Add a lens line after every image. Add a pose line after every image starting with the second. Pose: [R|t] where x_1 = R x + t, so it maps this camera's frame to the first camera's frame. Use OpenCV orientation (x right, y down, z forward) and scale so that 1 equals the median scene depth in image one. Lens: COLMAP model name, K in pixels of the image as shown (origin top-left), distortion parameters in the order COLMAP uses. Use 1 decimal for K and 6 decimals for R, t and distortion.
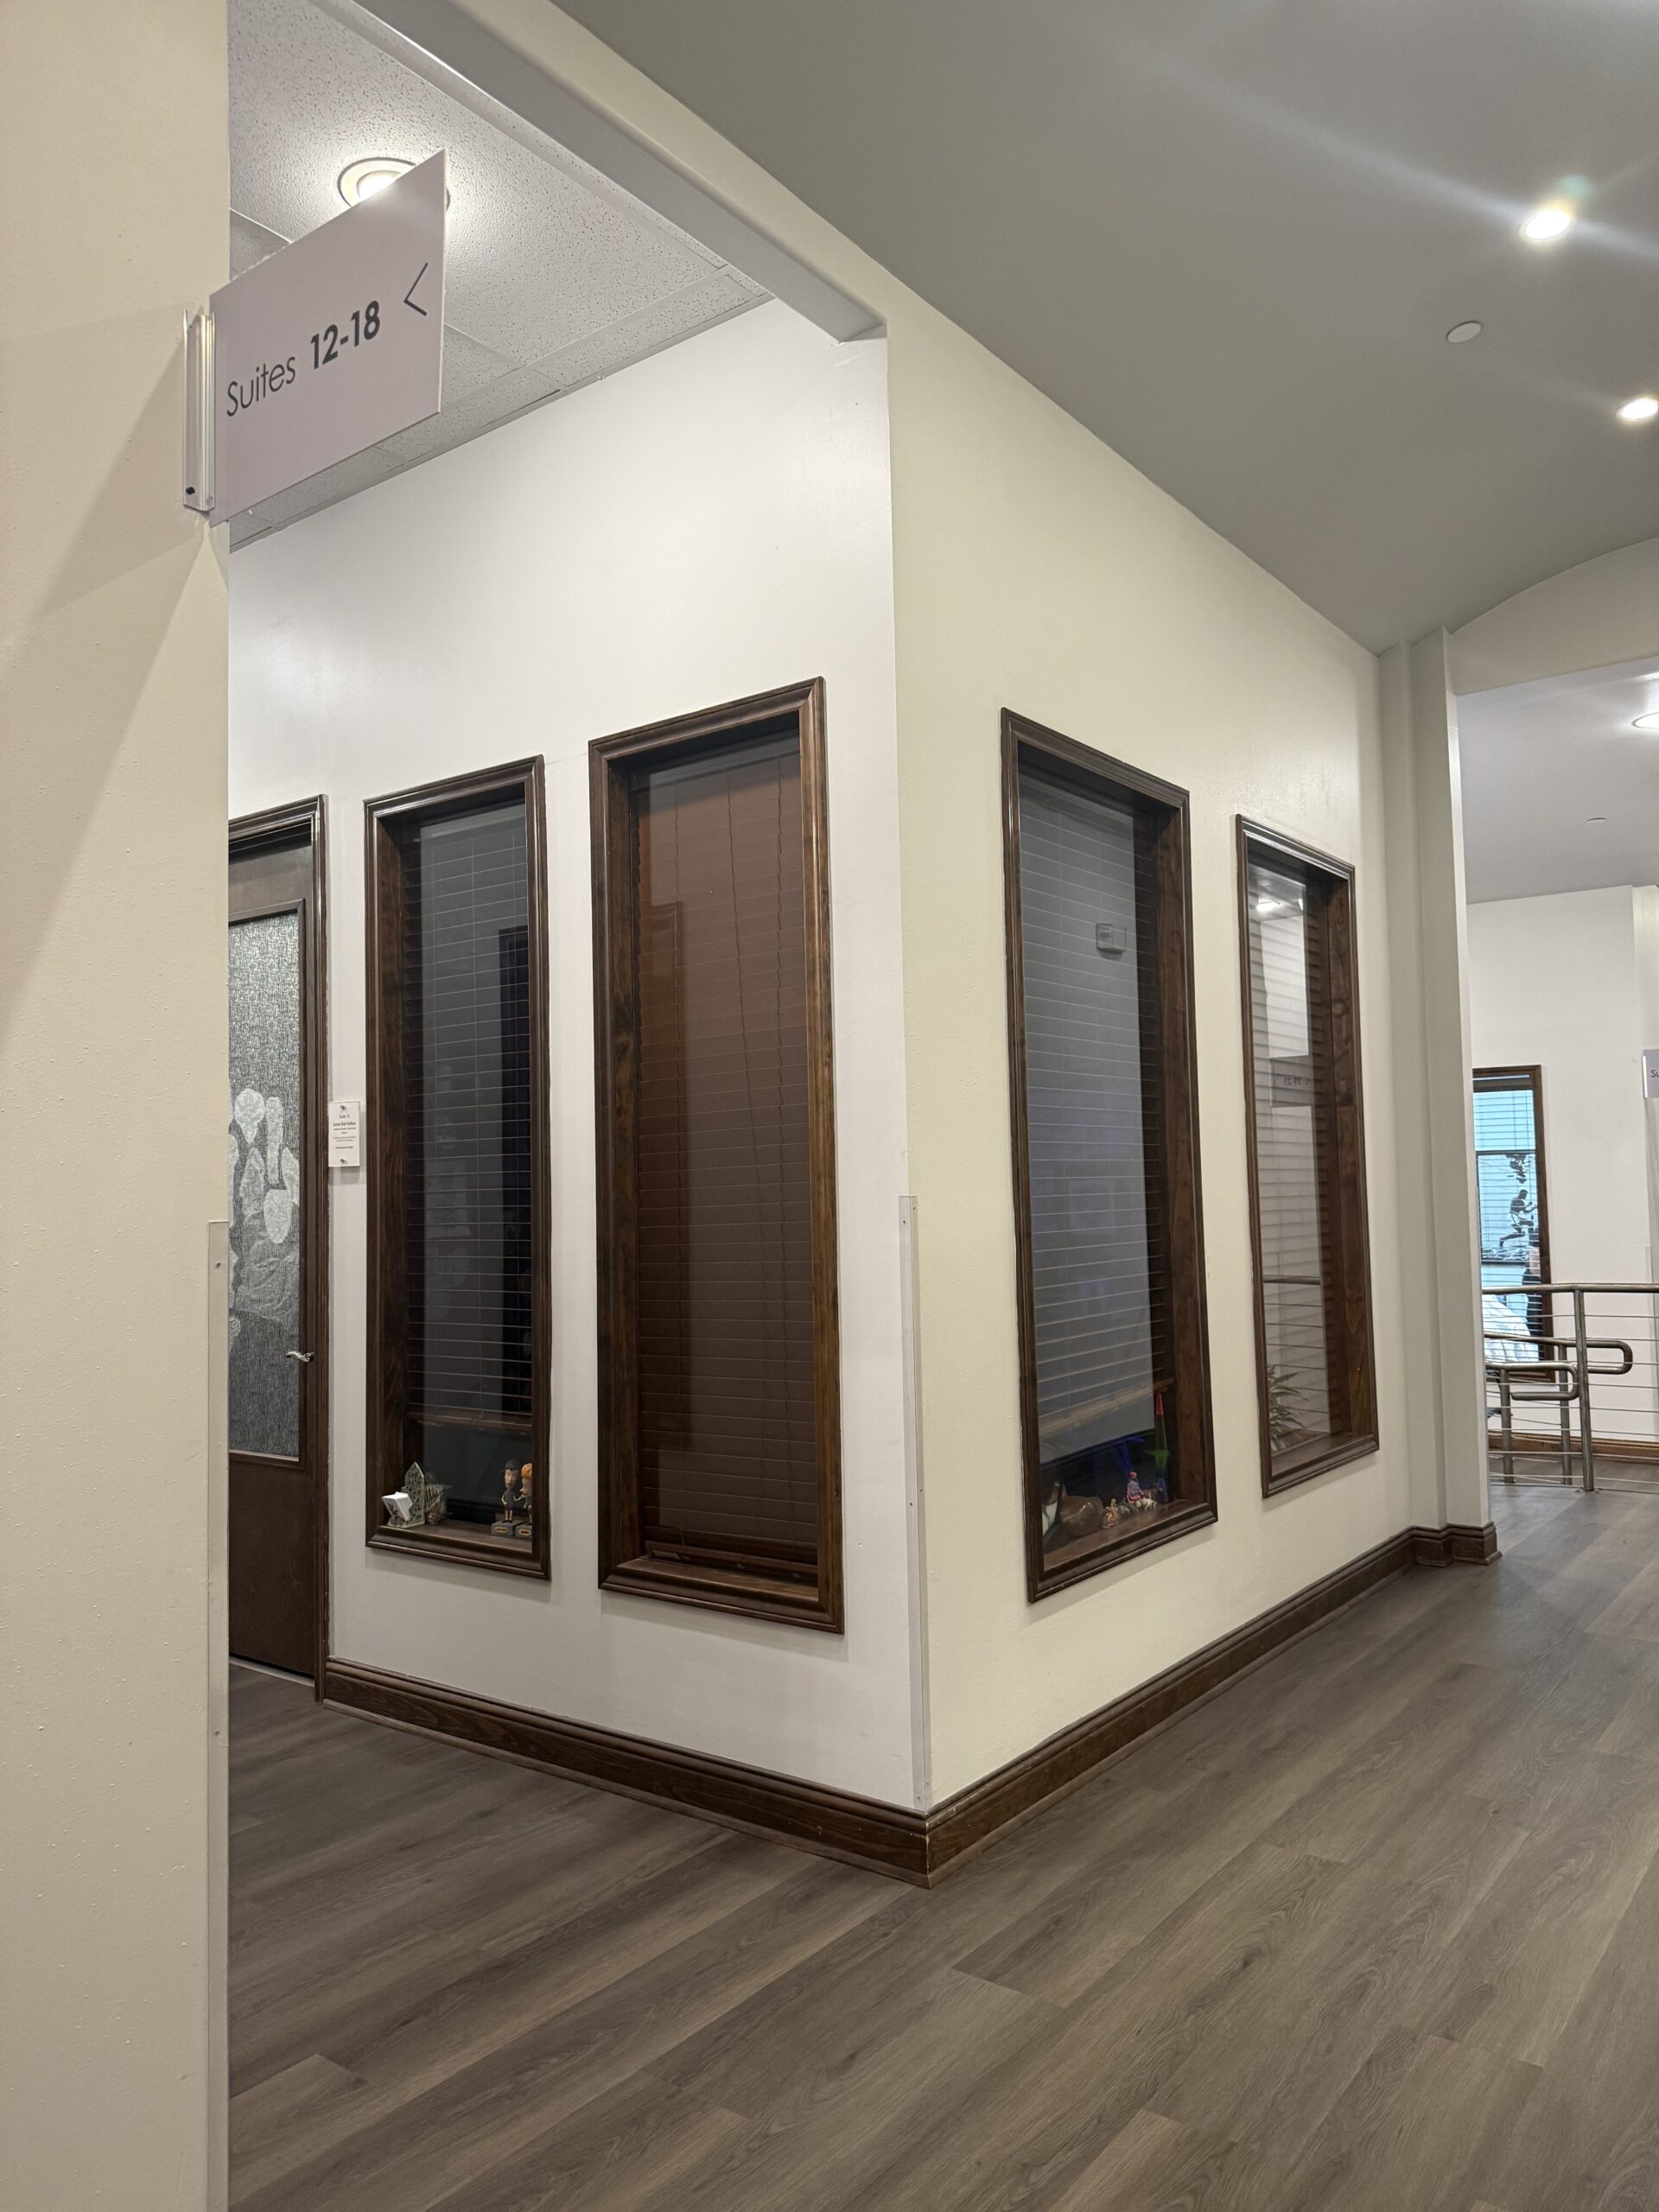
lens RADIAL K [[1564.6, 0, 829.5], [0, 1564.6, 1106.0], [0, 0, 1]] dist [-0.043507, -0.000963]
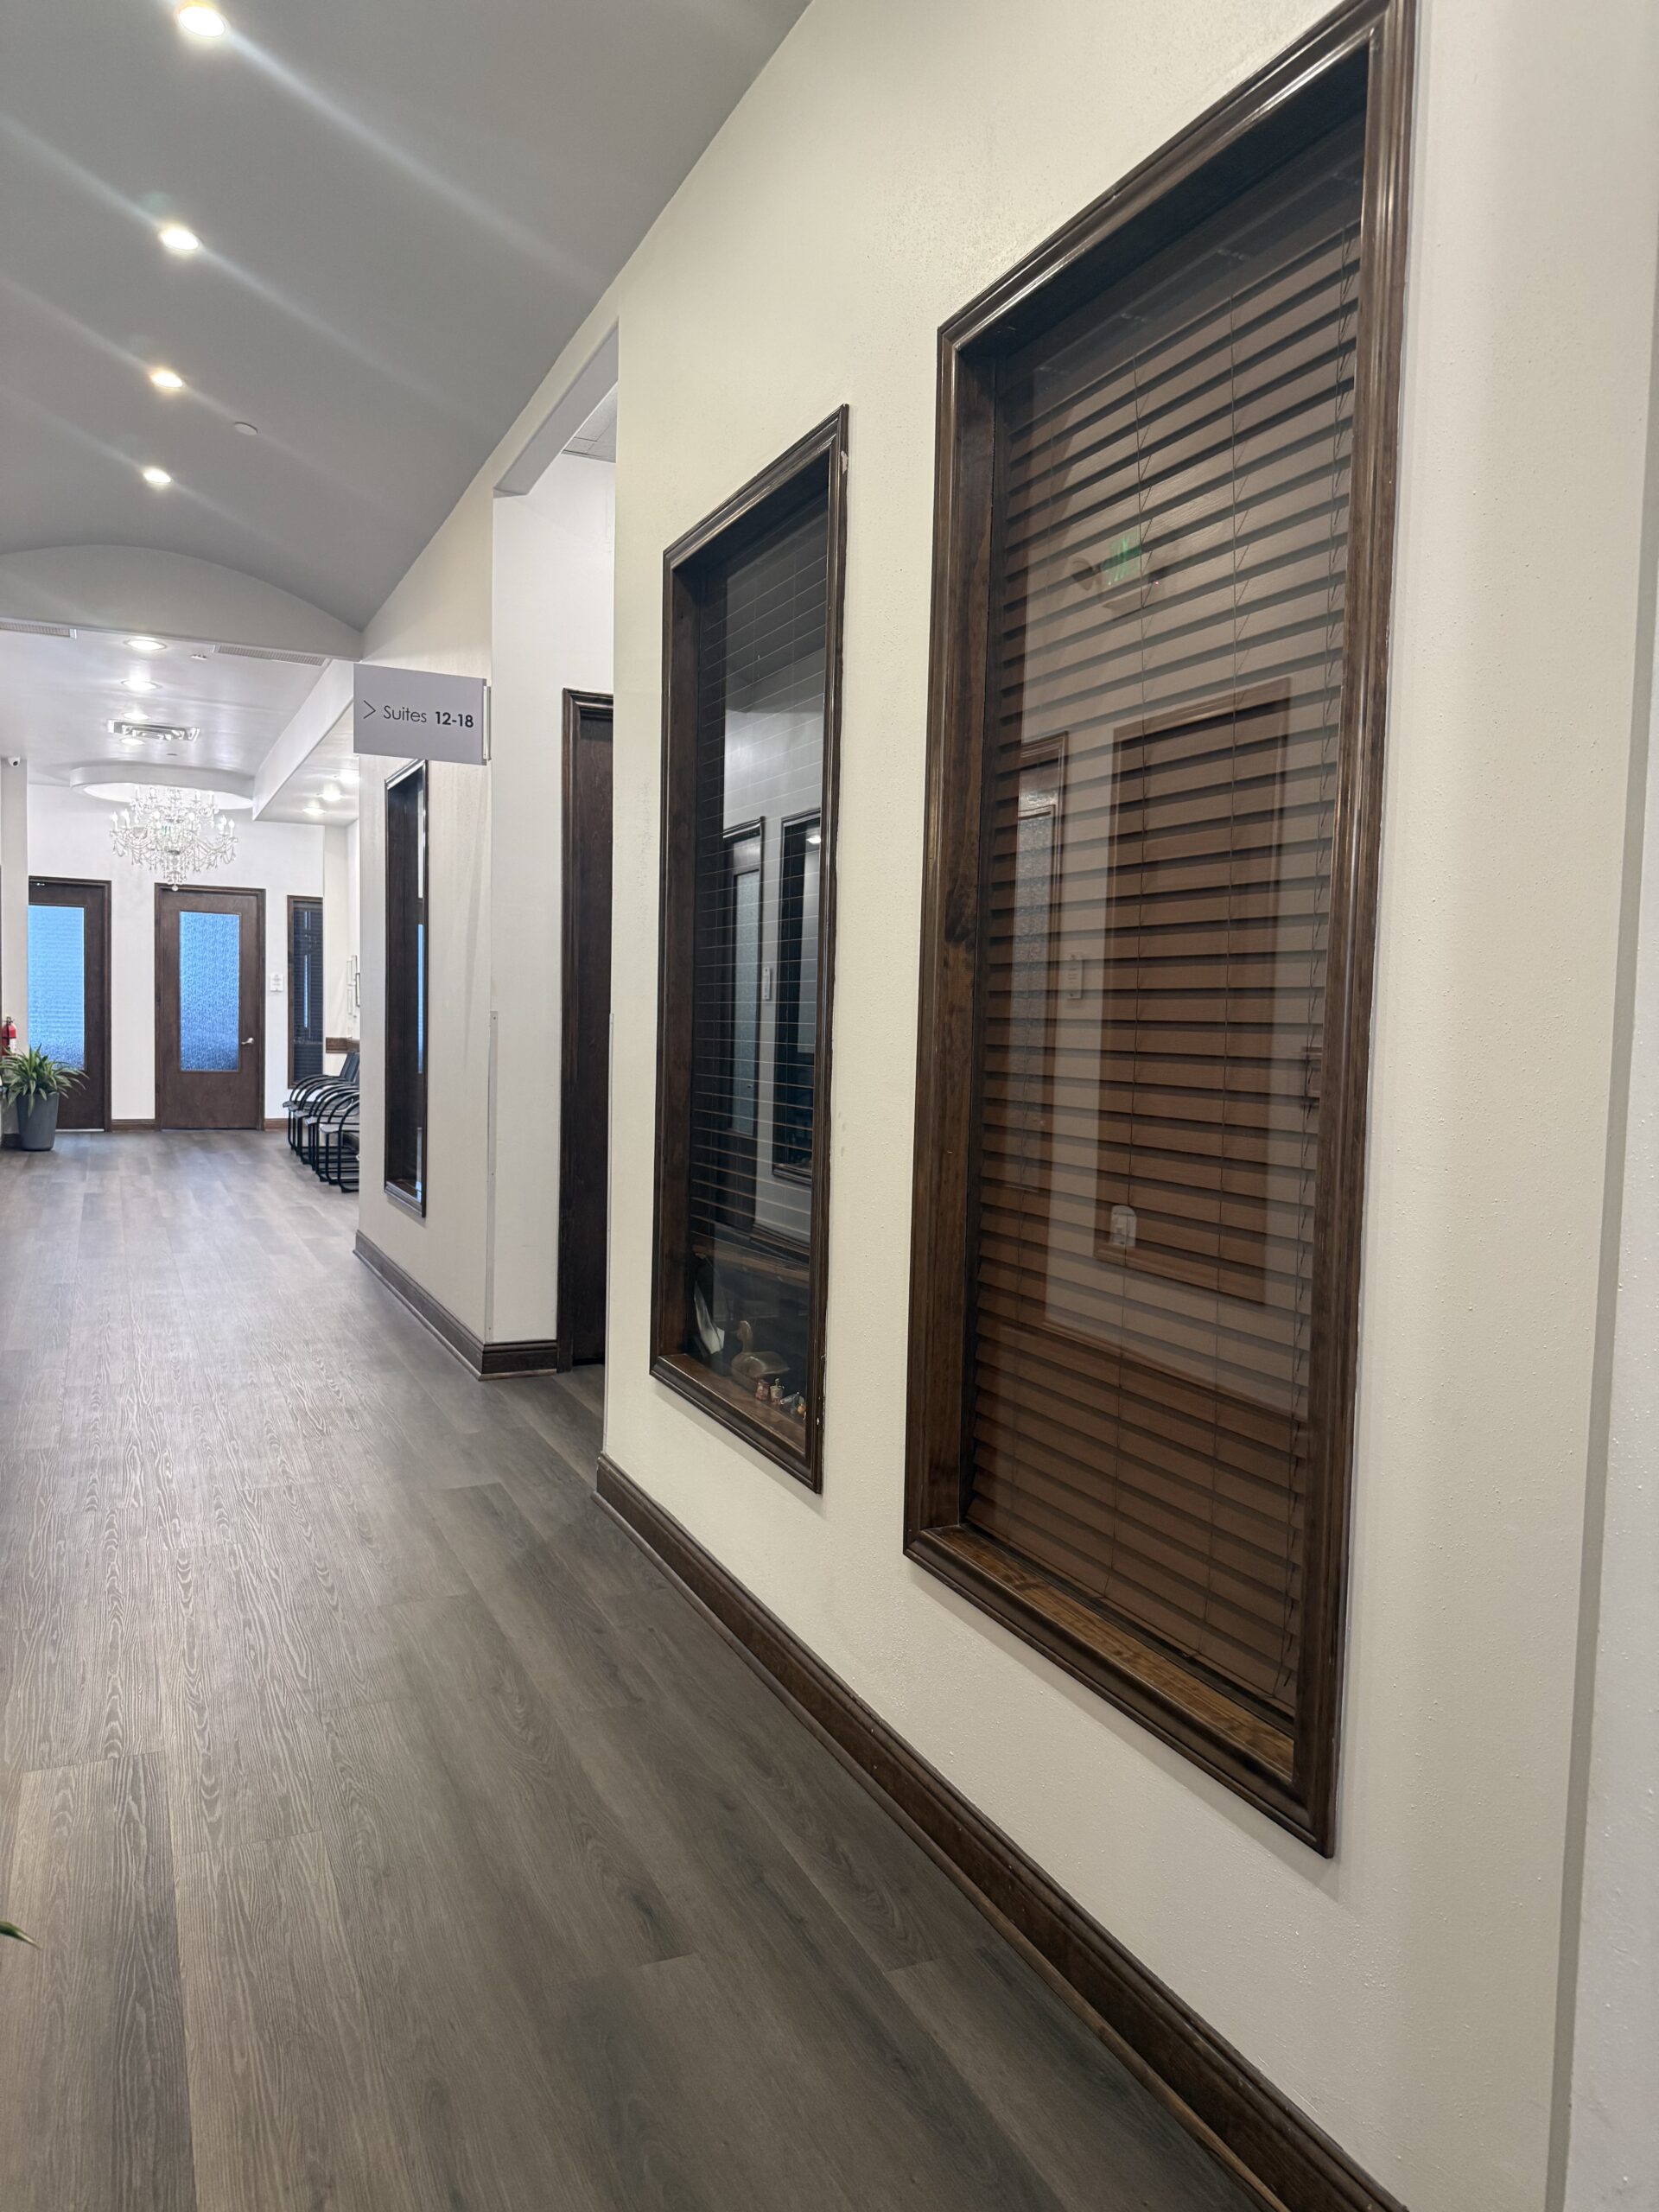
lens RADIAL K [[1564.6, 0, 829.5], [0, 1564.6, 1106.0], [0, 0, 1]] dist [-0.043507, -0.000963]
pose [[-0.473044, 0.074529, -0.877881, 0.961213], [0.039963, 0.997205, 0.063125, 0.050167], [0.880132, -0.005222, -0.474700, 1.508667]]
